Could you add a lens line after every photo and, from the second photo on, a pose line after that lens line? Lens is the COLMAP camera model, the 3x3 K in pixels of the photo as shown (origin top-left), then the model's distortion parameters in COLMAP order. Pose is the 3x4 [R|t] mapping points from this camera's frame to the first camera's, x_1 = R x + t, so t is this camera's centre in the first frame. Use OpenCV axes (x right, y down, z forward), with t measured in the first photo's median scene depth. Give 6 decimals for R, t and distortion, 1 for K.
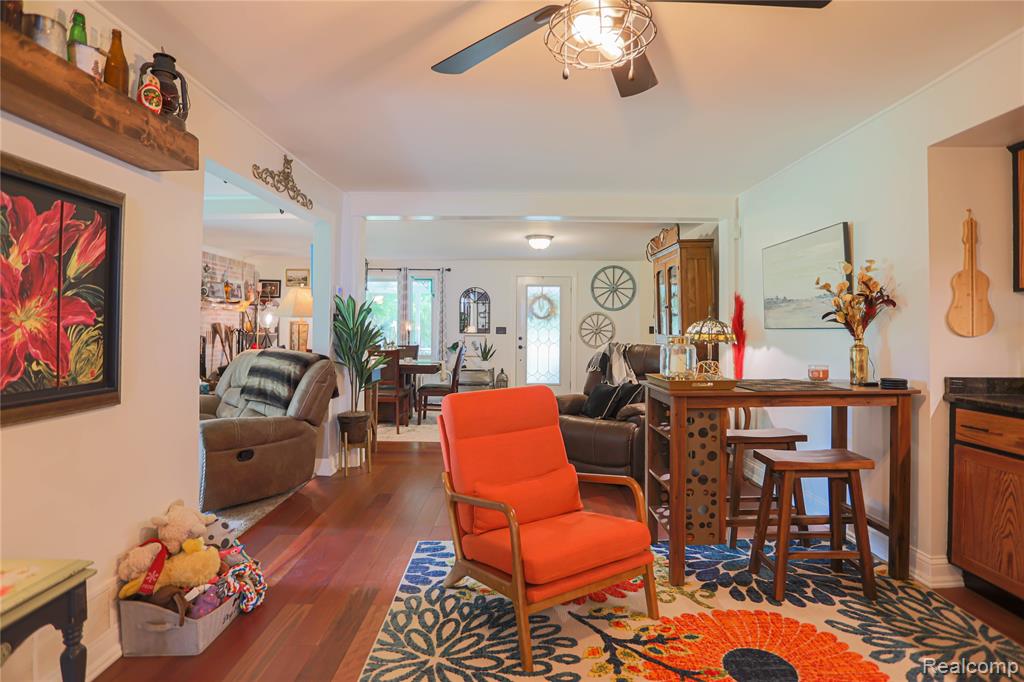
lens RADIAL K [[525.3, 0, 517.6], [0, 525.3, 328.7], [0, 0, 1]] dist [-0.078215, 0.032228]
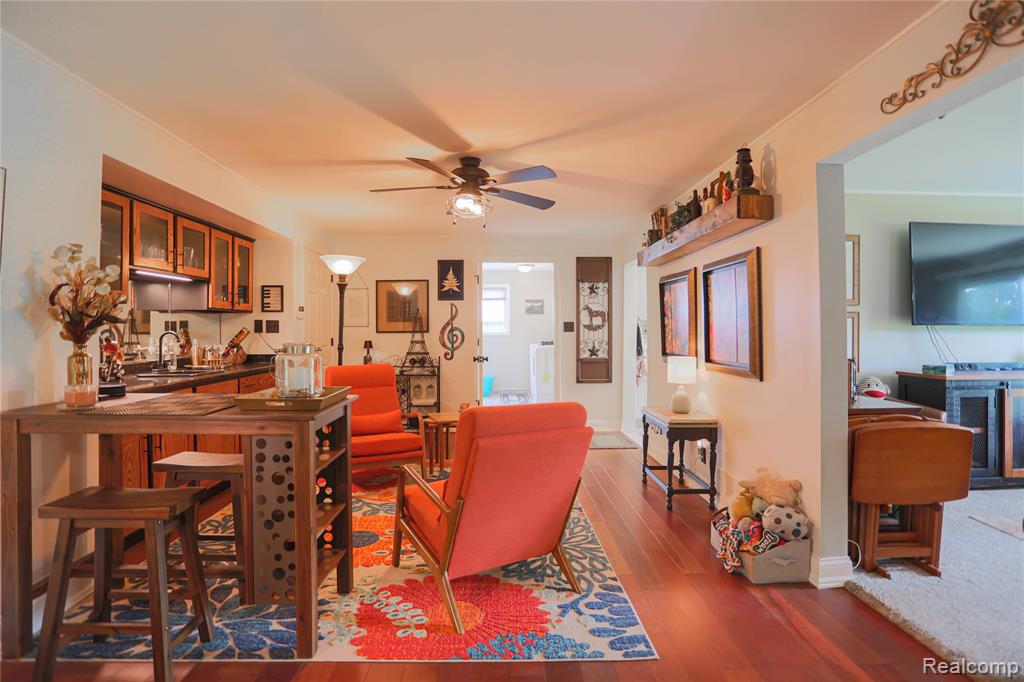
lens RADIAL K [[525.3, 0, 517.6], [0, 525.3, 328.7], [0, 0, 1]] dist [-0.078215, 0.032228]
pose [[-0.999475, -0.002329, -0.032329, 0.009399], [-0.002170, 0.999985, -0.004952, -0.003719], [0.032340, -0.004879, -0.999465, 1.845051]]
